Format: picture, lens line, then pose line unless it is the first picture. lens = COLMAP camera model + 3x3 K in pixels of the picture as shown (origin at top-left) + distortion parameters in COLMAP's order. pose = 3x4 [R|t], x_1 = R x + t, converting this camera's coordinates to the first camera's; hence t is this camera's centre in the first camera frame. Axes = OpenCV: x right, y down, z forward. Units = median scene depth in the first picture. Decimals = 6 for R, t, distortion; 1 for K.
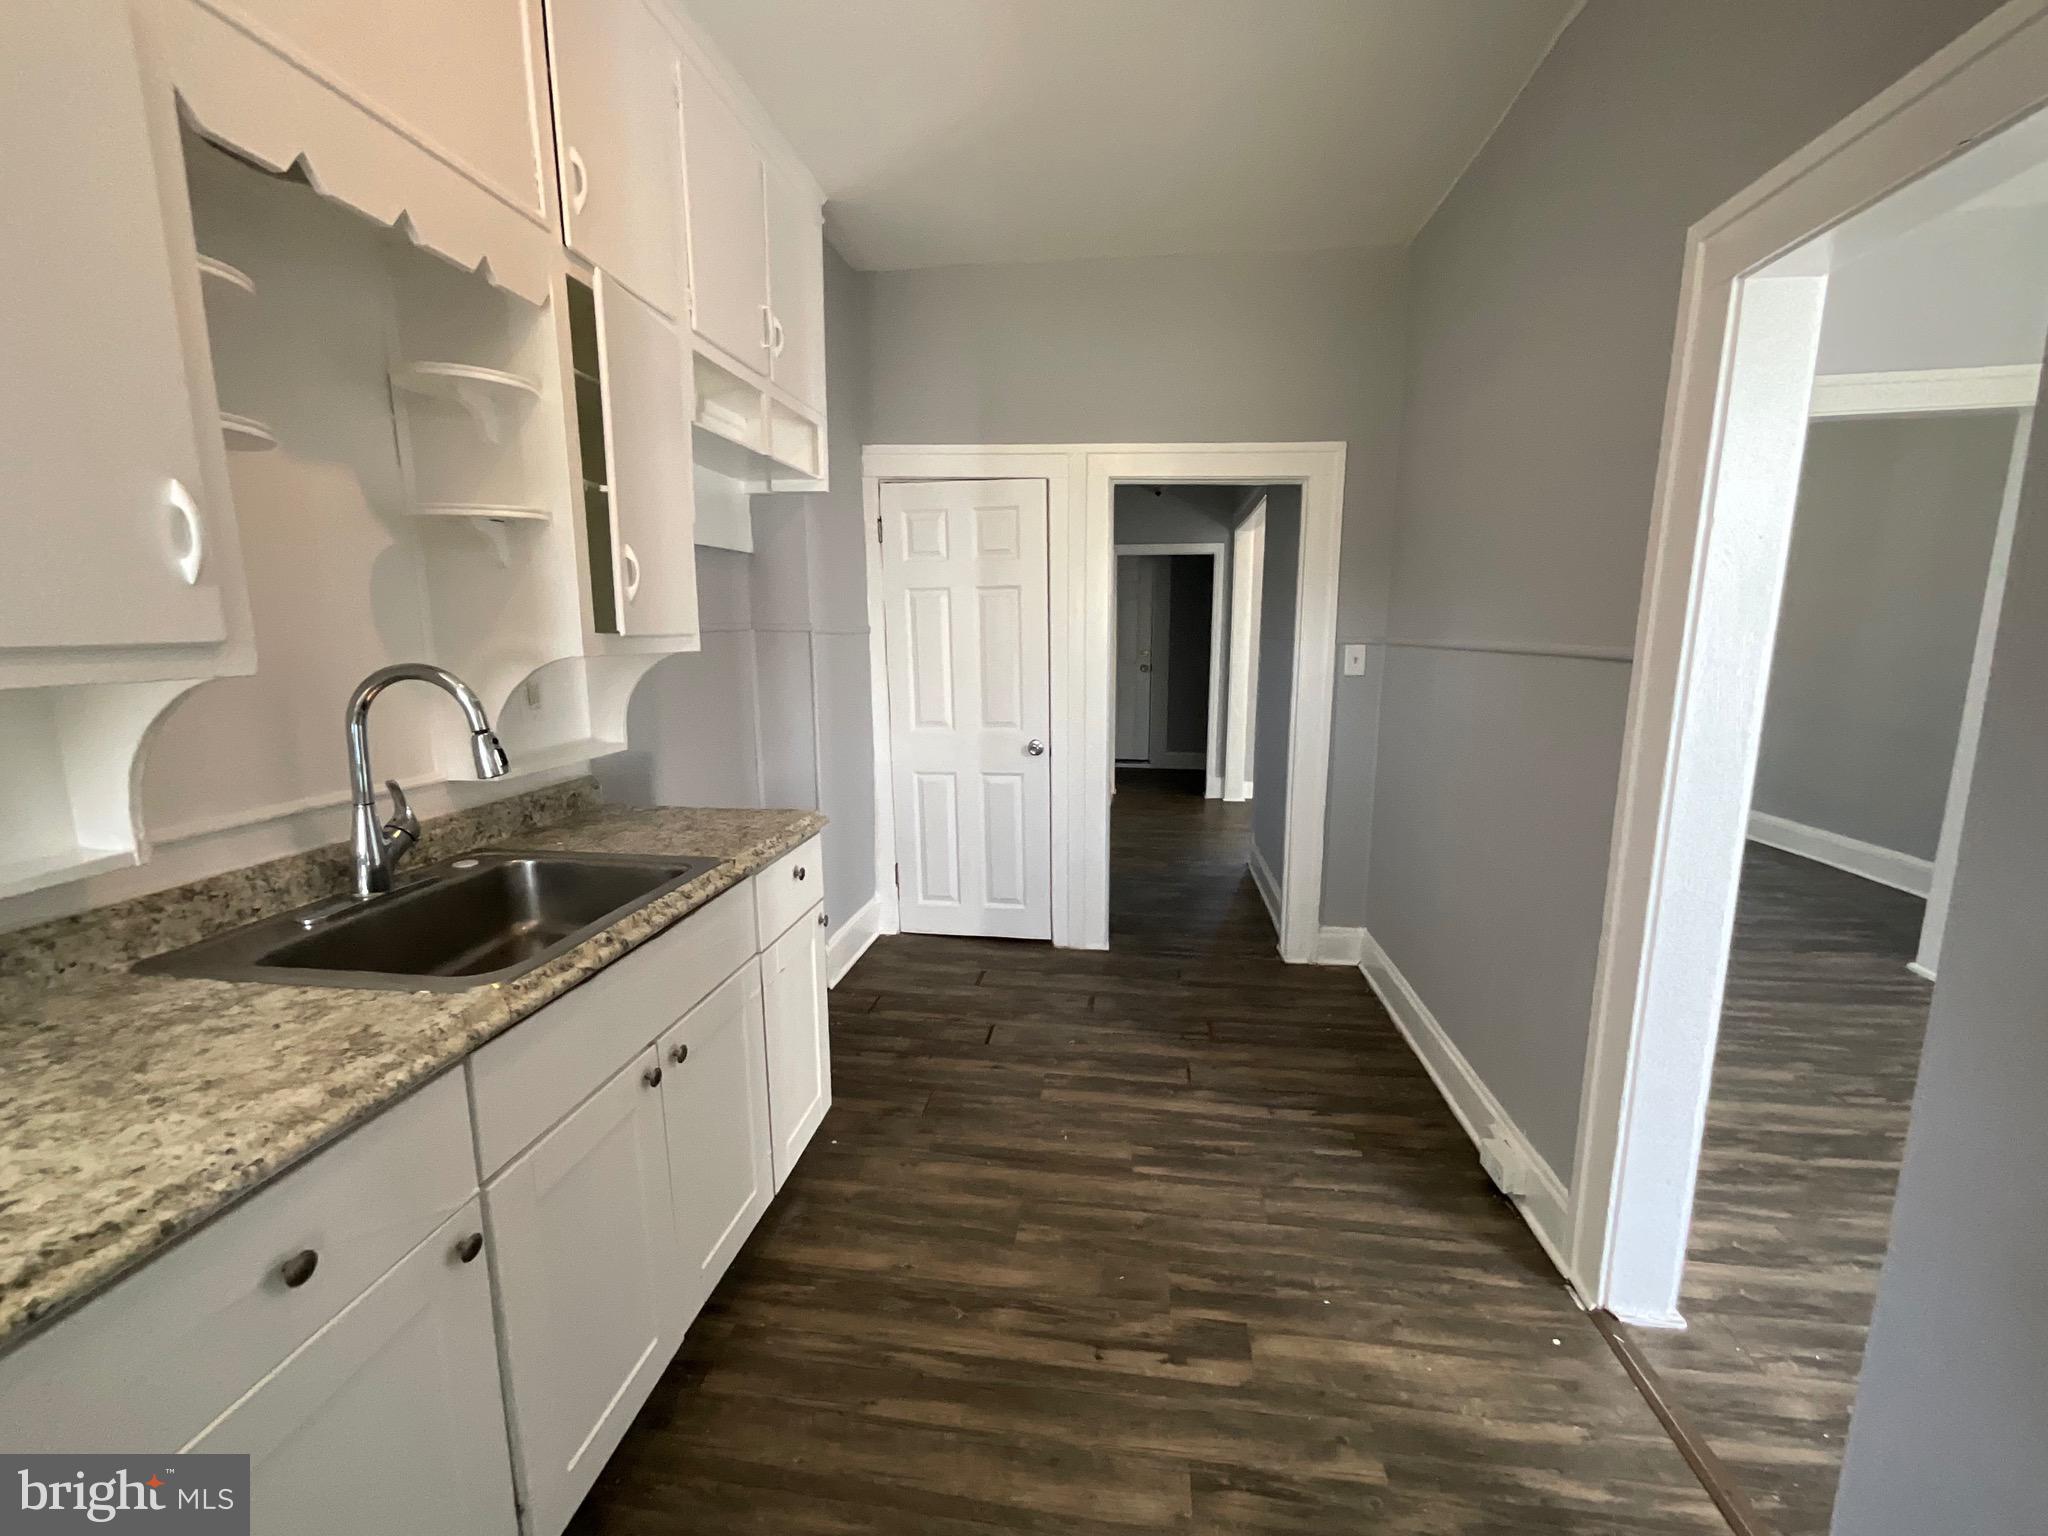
lens RADIAL K [[838.0, 0, 1030.4], [0, 838.0, 767.2], [0, 0, 1]] dist [-0.001049, 0.000553]
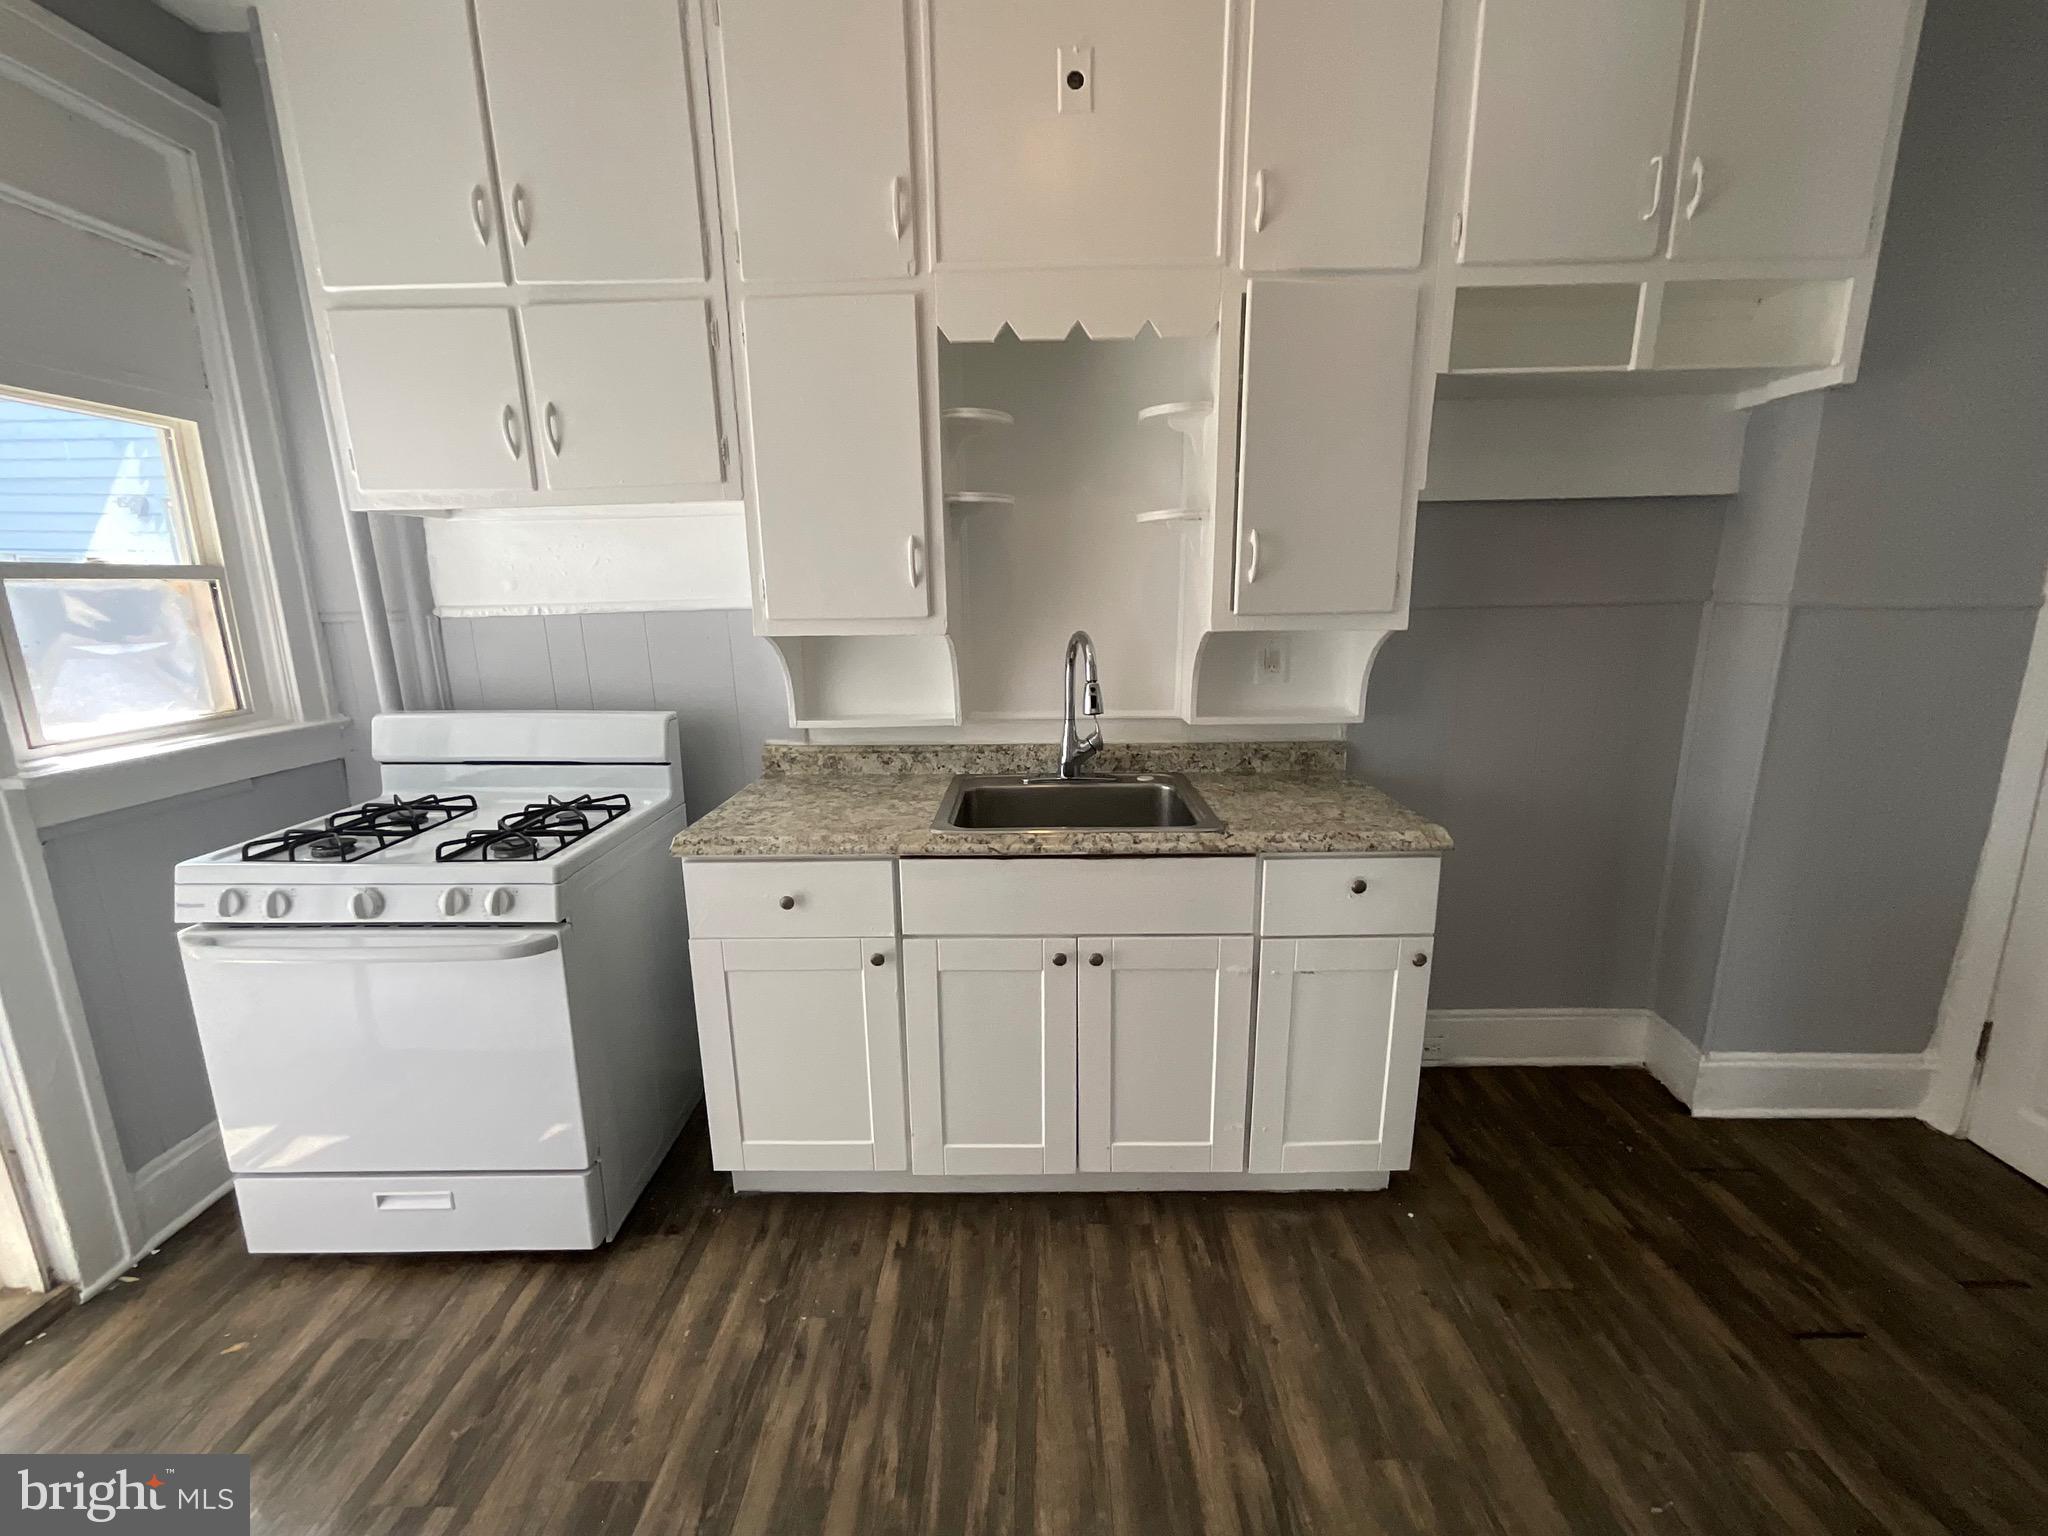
lens RADIAL K [[838.0, 0, 1027.9], [0, 838.0, 765.1], [0, 0, 1]] dist [-0.001049, 0.000553]
pose [[0.110678, 0.208002, -0.971846, 0.627752], [-0.150781, 0.970049, 0.190446, -0.136562], [0.982352, 0.125458, 0.138726, 0.615159]]
